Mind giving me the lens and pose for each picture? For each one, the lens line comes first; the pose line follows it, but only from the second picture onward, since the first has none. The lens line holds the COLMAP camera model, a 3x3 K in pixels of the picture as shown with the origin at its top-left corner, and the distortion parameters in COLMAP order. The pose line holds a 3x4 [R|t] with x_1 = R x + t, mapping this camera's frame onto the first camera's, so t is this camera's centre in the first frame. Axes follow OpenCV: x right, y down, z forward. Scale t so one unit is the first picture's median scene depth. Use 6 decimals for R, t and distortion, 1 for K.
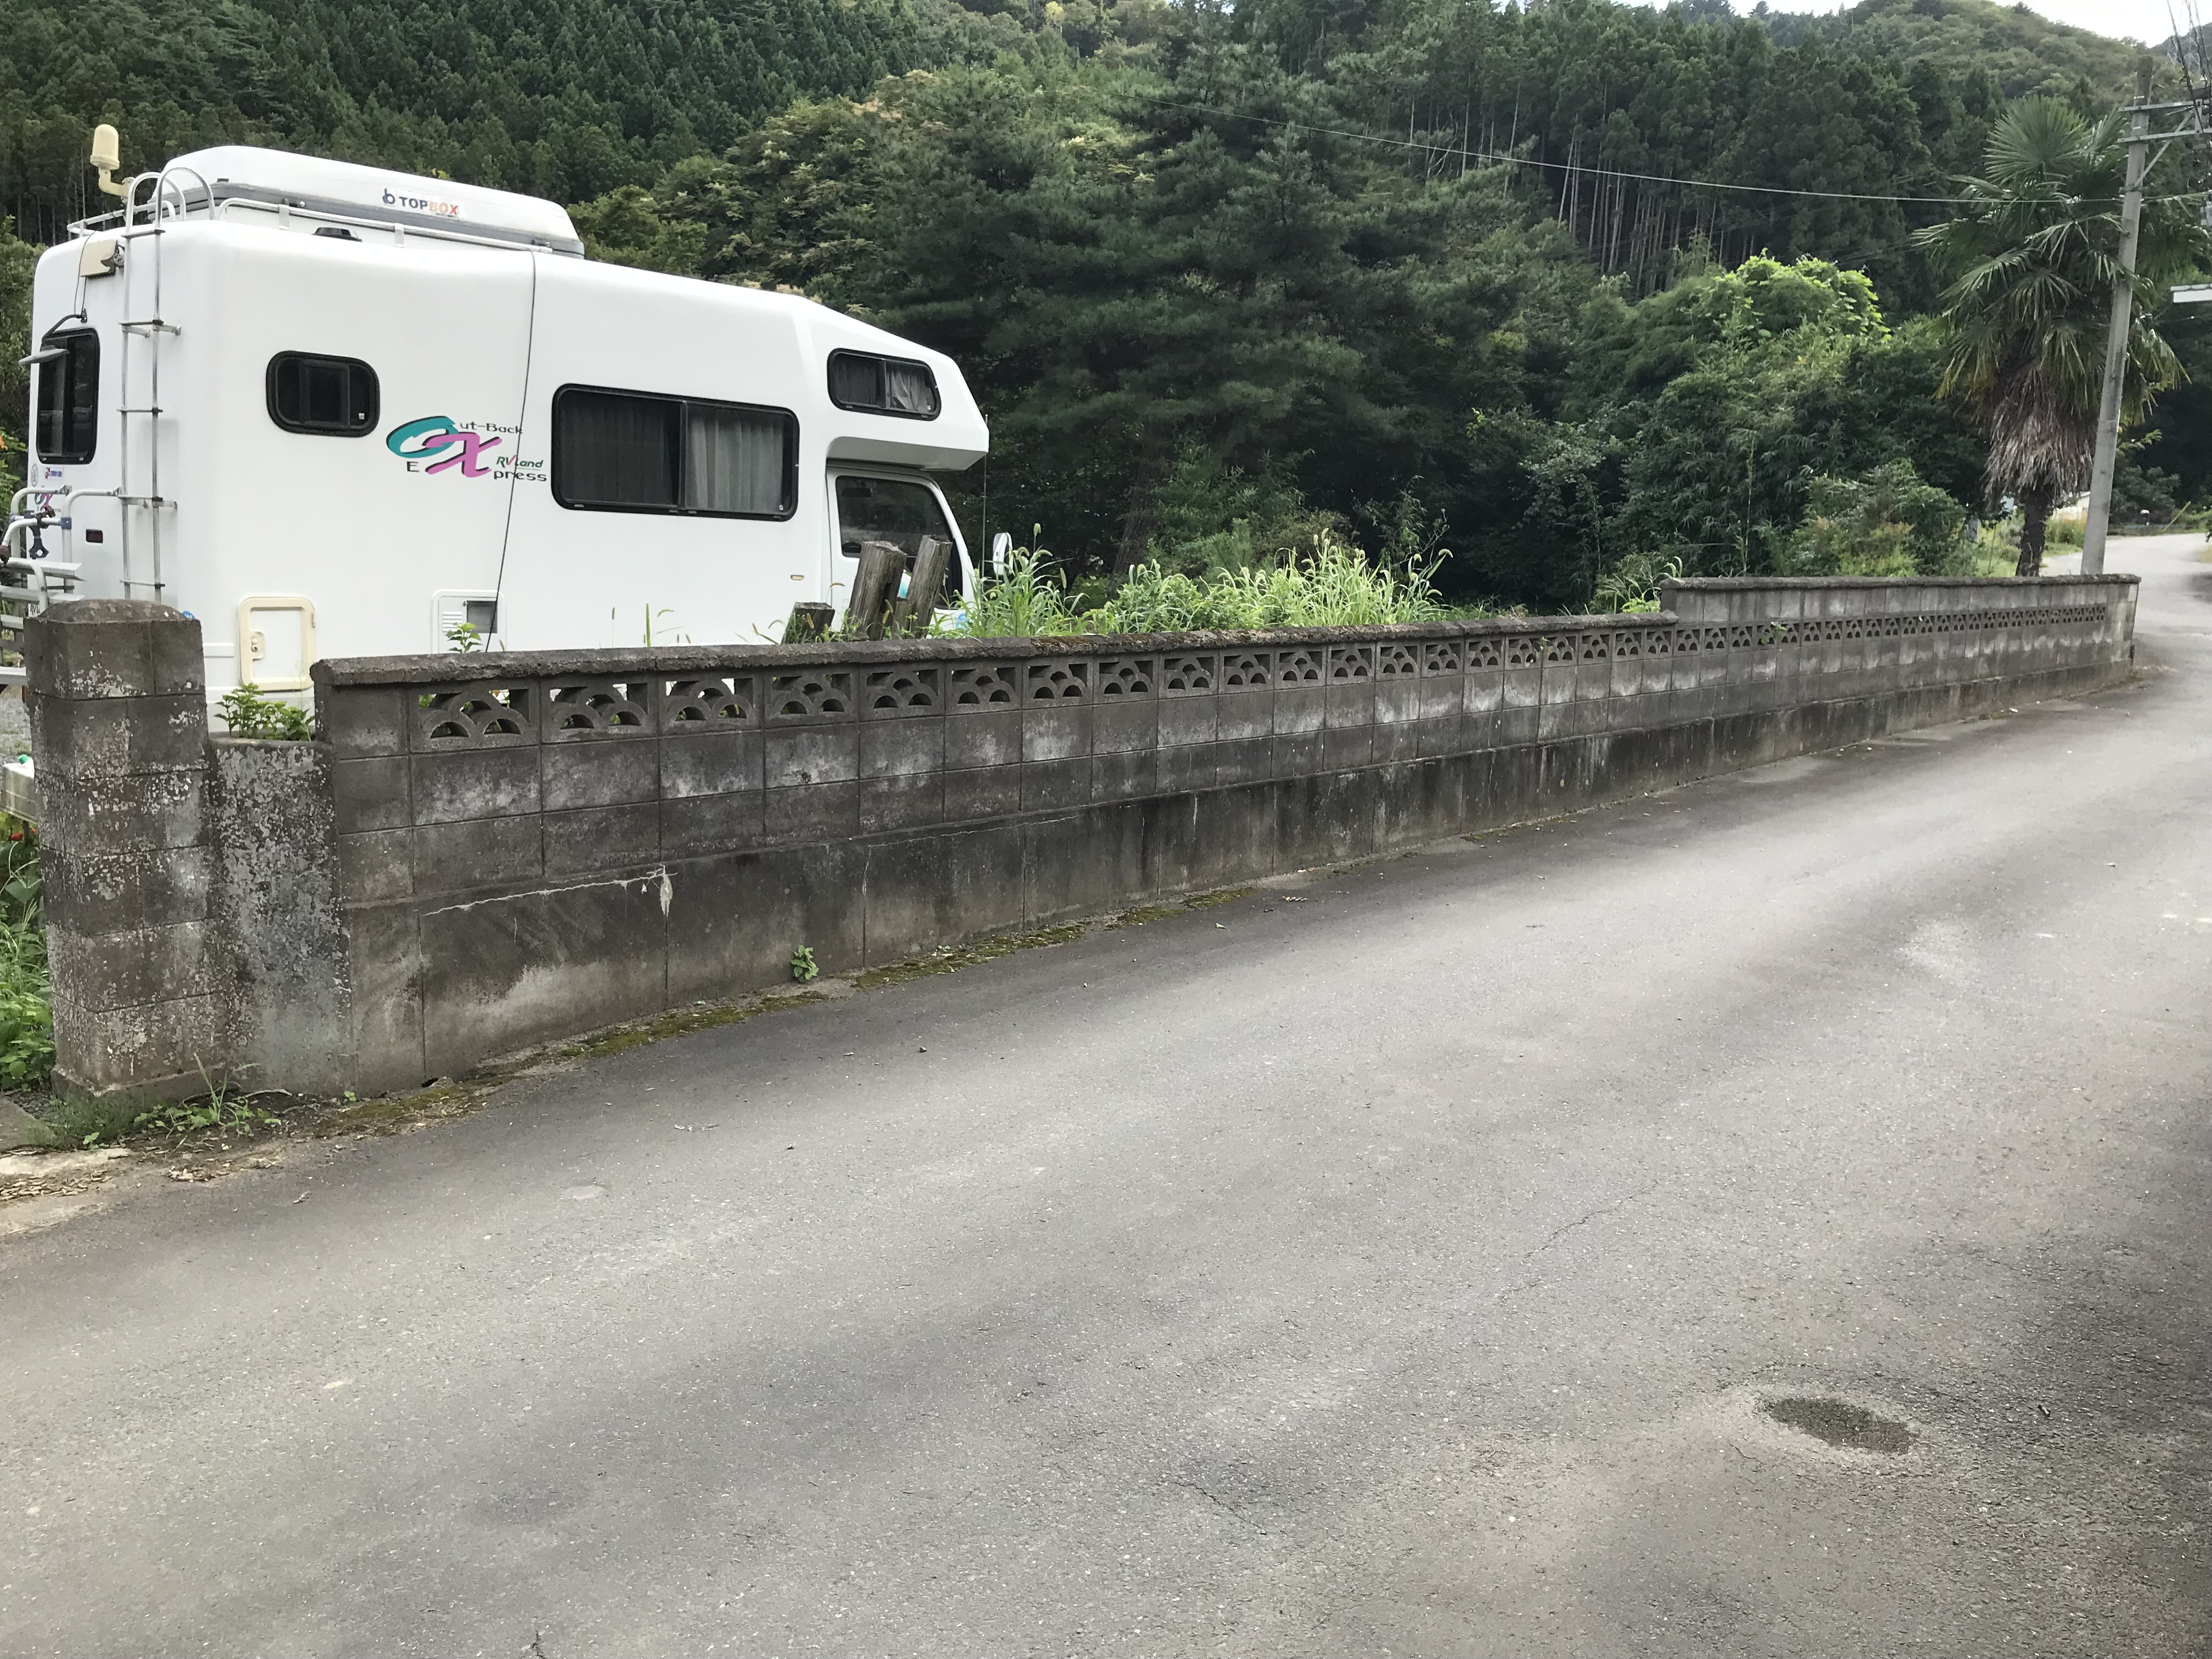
lens RADIAL K [[1814.9, 0, 1104.6], [0, 1814.9, 841.0], [0, 0, 1]] dist [0.036859, -0.029934]
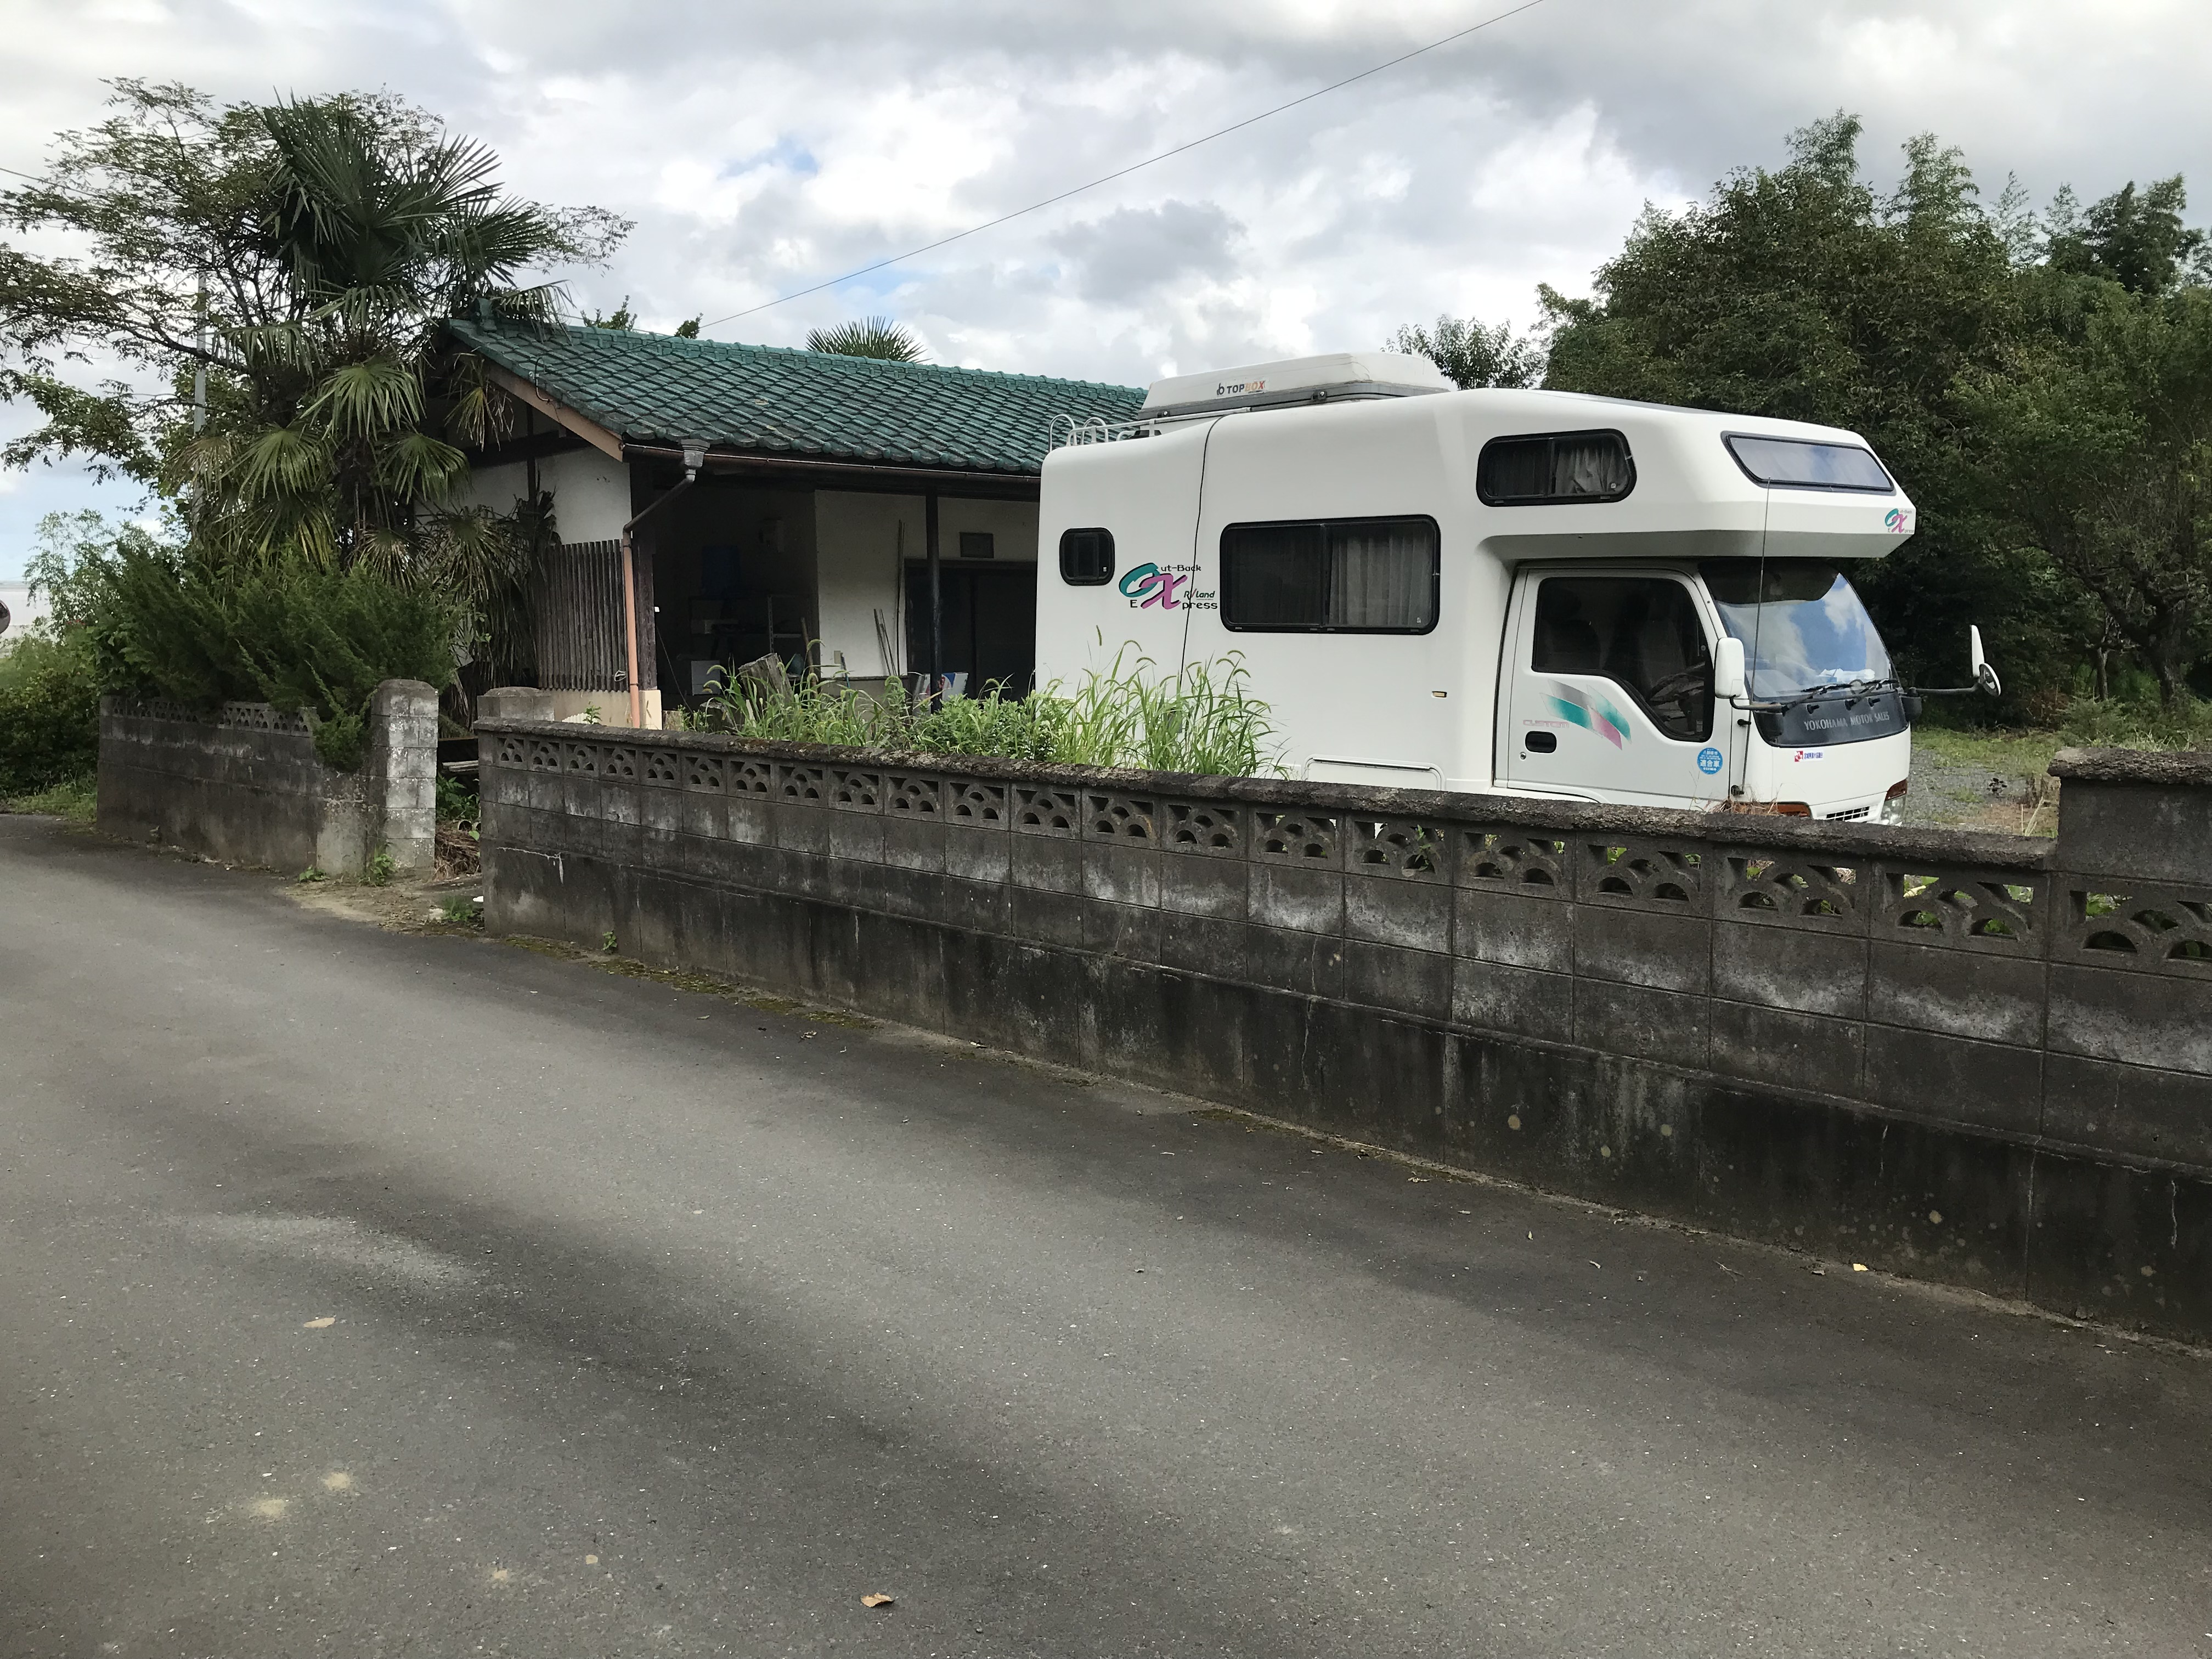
lens RADIAL K [[1814.9, 0, 1107.7], [0, 1814.9, 817.7], [0, 0, 1]] dist [0.036859, -0.029934]
pose [[-0.107105, 0.083692, -0.990719, 0.485098], [-0.158783, 0.982222, 0.100140, -0.094676], [0.981487, 0.168035, -0.091912, 0.588340]]
